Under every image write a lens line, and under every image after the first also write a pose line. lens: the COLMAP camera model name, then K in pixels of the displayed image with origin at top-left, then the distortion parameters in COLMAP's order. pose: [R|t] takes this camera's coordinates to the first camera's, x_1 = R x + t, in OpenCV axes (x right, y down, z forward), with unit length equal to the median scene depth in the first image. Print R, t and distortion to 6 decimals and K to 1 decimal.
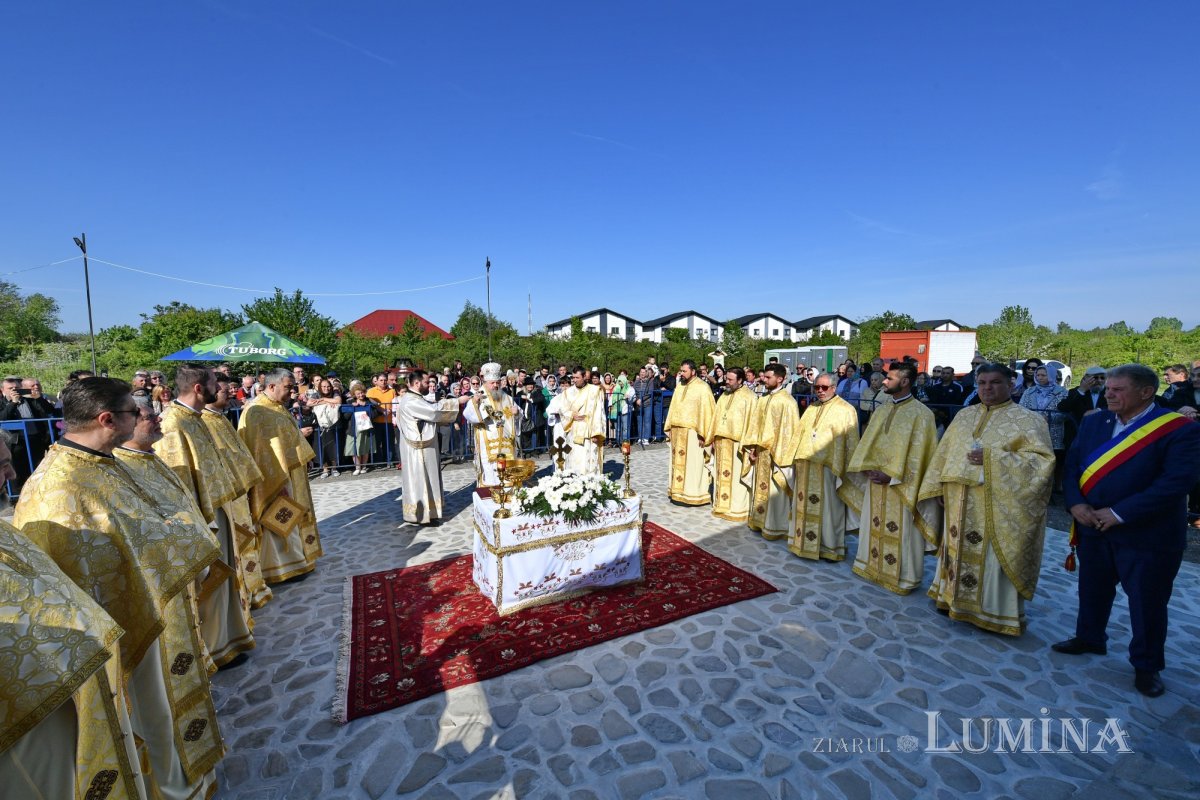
lens RADIAL K [[486.7, 0, 600.0], [0, 486.7, 400.0], [0, 0, 1]] dist [-0.003691, -0.000302]
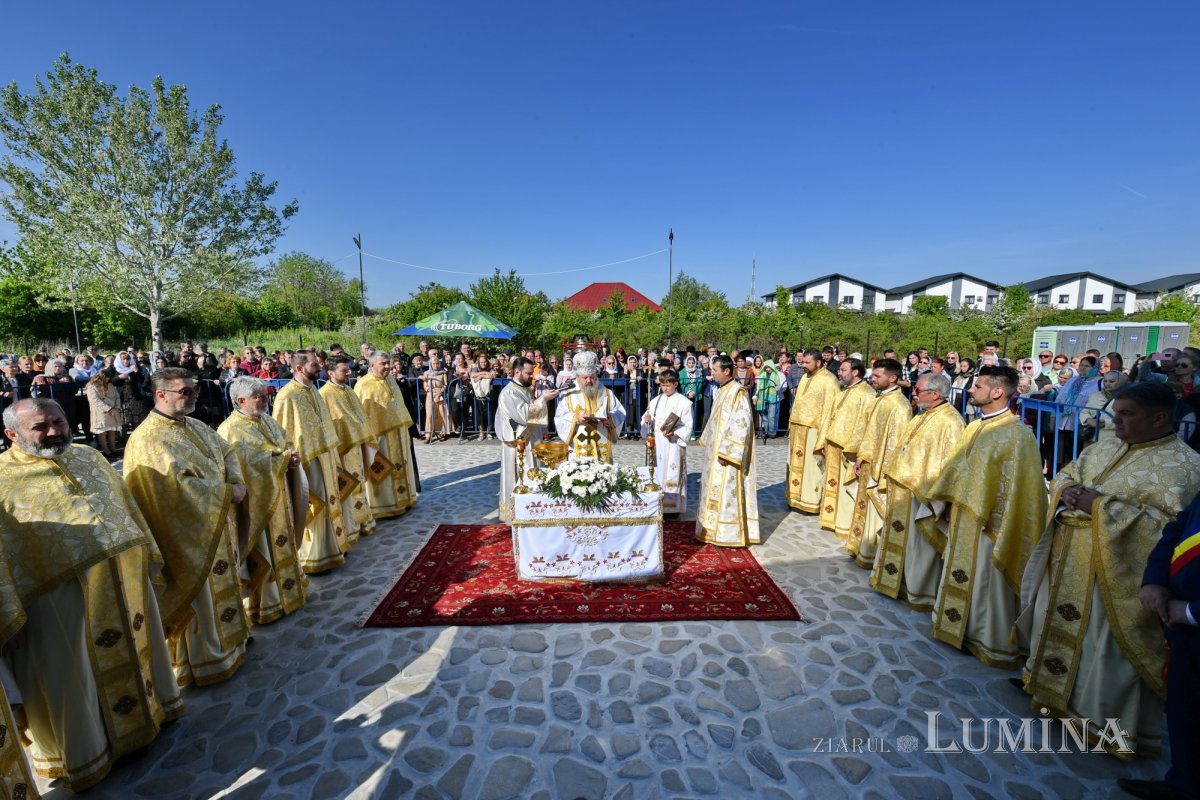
lens RADIAL K [[549.3, 0, 673.3], [0, 549.3, 392.8], [0, 0, 1]] dist [-0.000047, 0.000093]
pose [[0.906840, 0.063916, -0.416600, 0.532482], [-0.045994, 0.997539, 0.052927, -0.059941], [0.418957, -0.028835, 0.907548, 0.010020]]
